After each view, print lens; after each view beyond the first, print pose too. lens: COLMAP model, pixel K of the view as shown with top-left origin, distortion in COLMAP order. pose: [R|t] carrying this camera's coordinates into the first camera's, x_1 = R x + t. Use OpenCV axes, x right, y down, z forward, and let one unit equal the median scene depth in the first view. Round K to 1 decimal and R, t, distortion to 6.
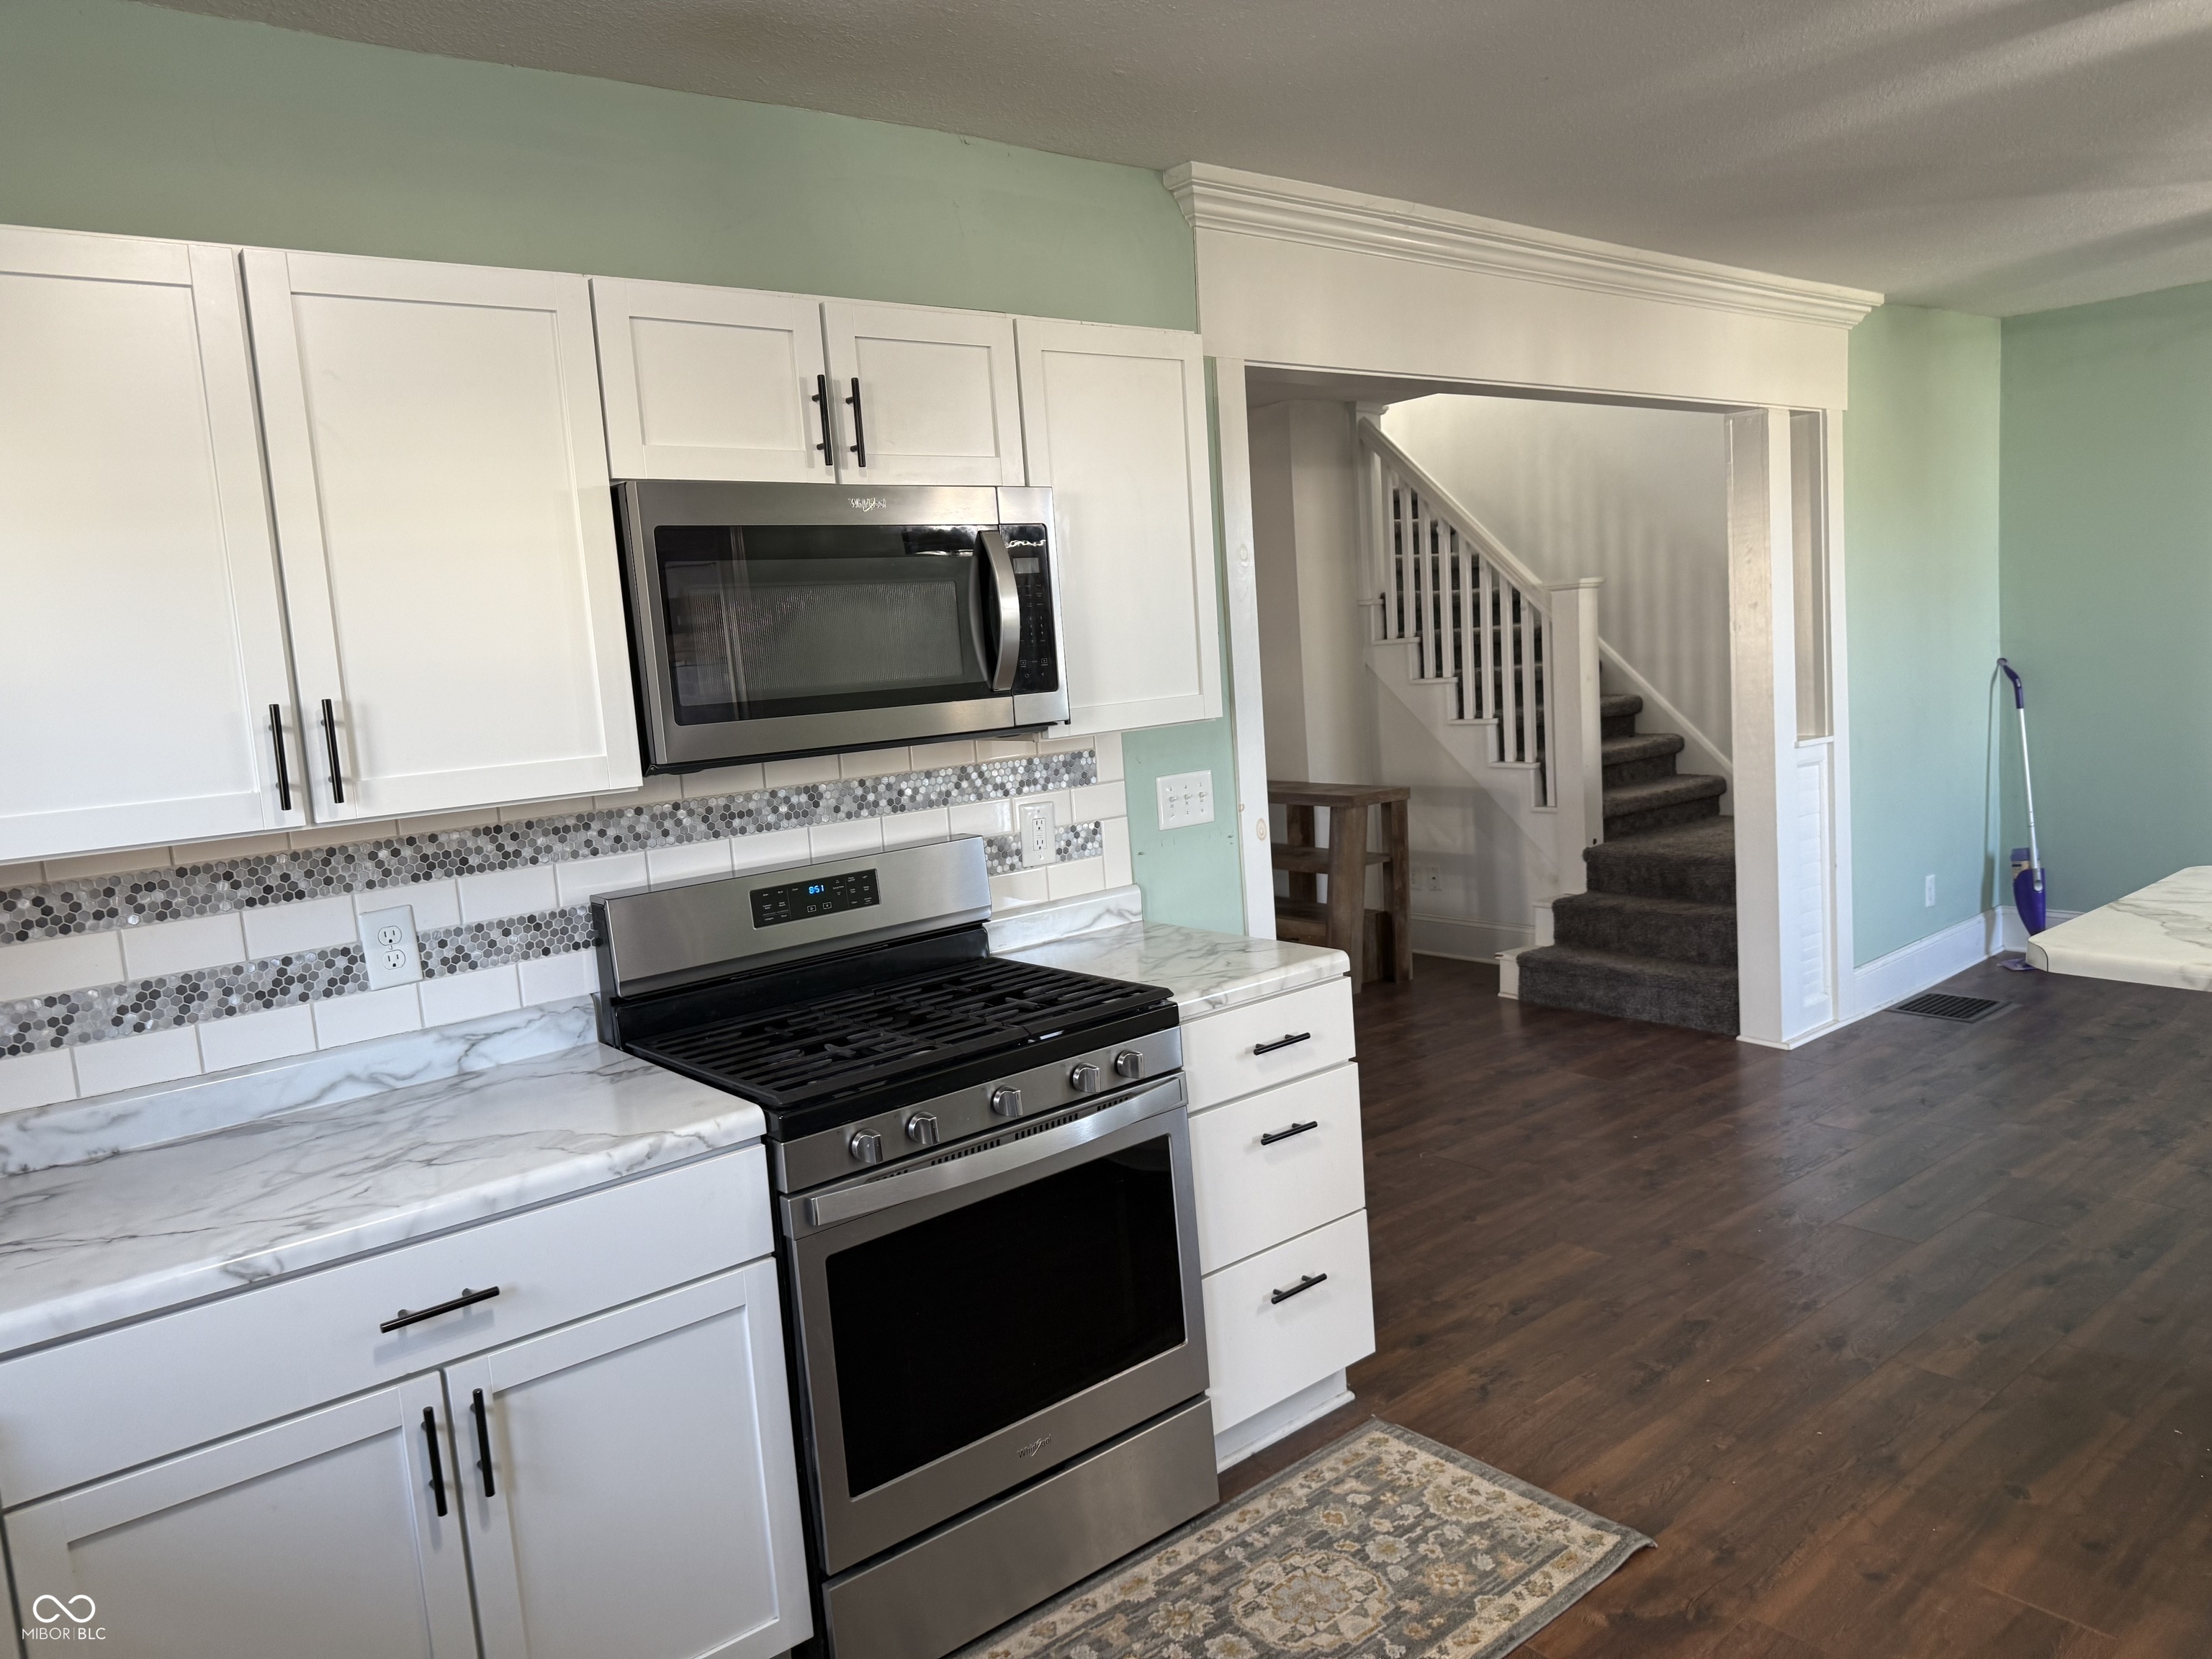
lens RADIAL K [[1535.5, 0, 1102.4], [0, 1535.5, 845.0], [0, 0, 1]] dist [0.000706, -0.000671]
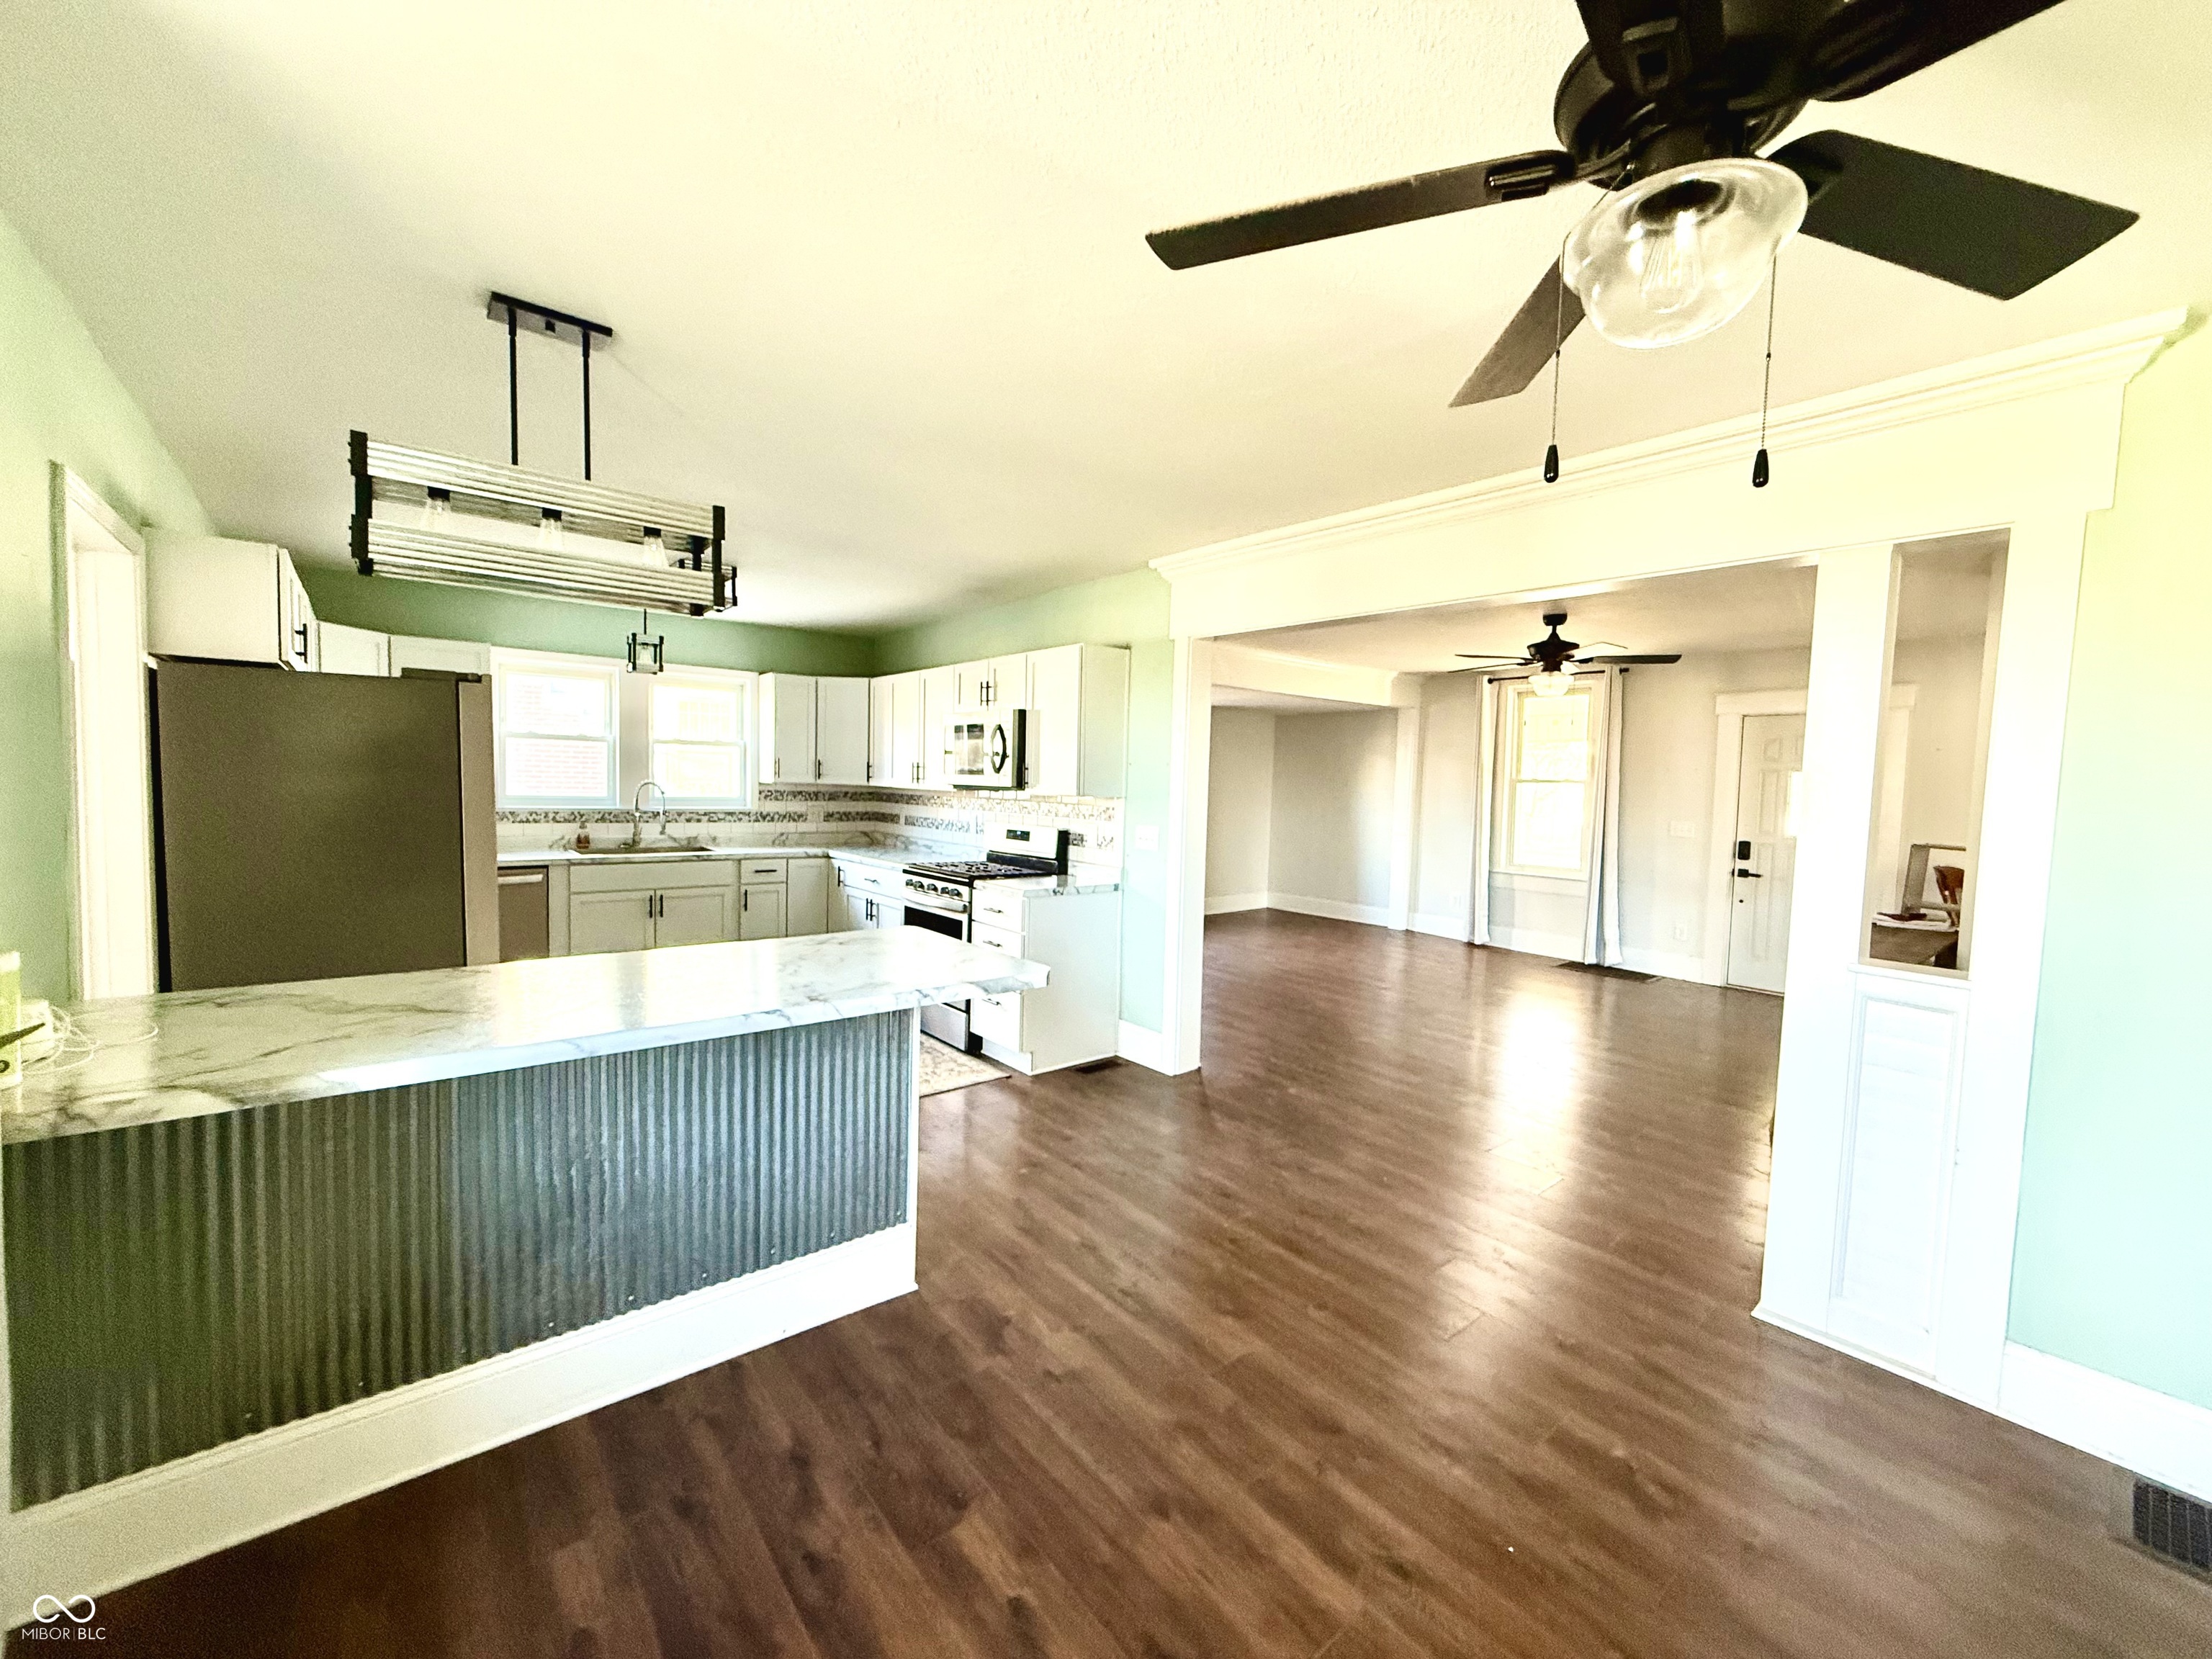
lens RADIAL K [[888.7, 0, 1112.9], [0, 888.7, 823.9], [0, 0, 1]] dist [-0.000276, -0.000024]
pose [[0.009146, 0.132033, -0.991203, 1.668033], [-0.148507, 0.980431, 0.129228, -0.260939], [0.988869, 0.146018, 0.028575, 1.126898]]
